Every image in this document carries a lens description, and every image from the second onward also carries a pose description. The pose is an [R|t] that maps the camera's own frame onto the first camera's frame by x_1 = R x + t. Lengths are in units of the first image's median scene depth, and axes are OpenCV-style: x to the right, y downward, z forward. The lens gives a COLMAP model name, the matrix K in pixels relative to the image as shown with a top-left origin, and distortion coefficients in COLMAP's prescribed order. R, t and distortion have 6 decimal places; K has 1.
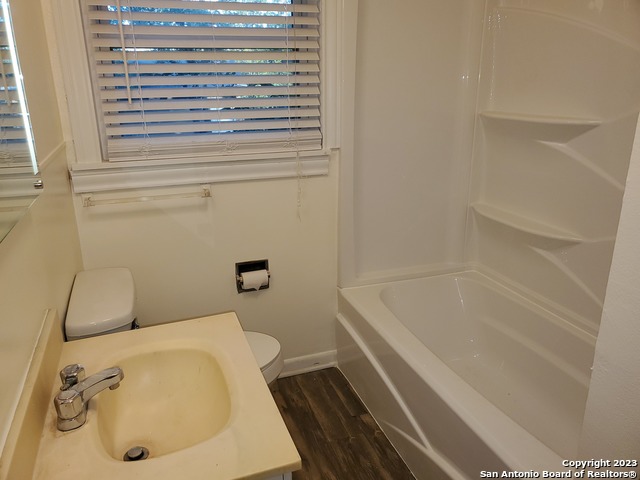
lens RADIAL K [[503.3, 0, 320.0], [0, 503.3, 240.0], [0, 0, 1]] dist [0.005942, -0.003984]
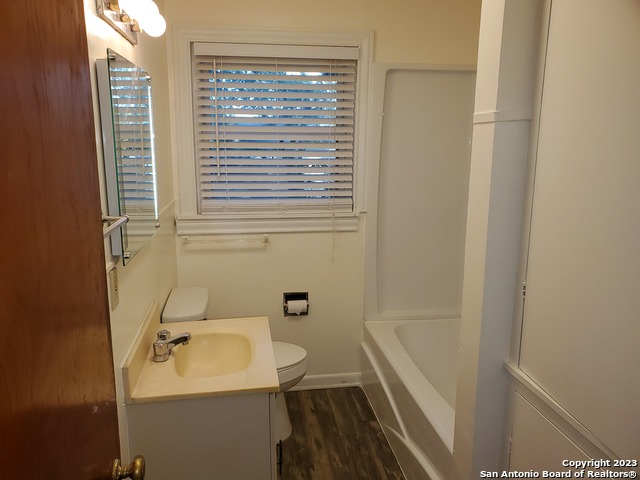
lens RADIAL K [[503.3, 0, 320.0], [0, 503.3, 240.0], [0, 0, 1]] dist [0.005942, -0.003984]
pose [[0.982492, 0.052207, -0.178838, 0.168232], [-0.073127, 0.990962, -0.112456, 0.052043], [0.171351, 0.123565, 0.977431, -0.328286]]
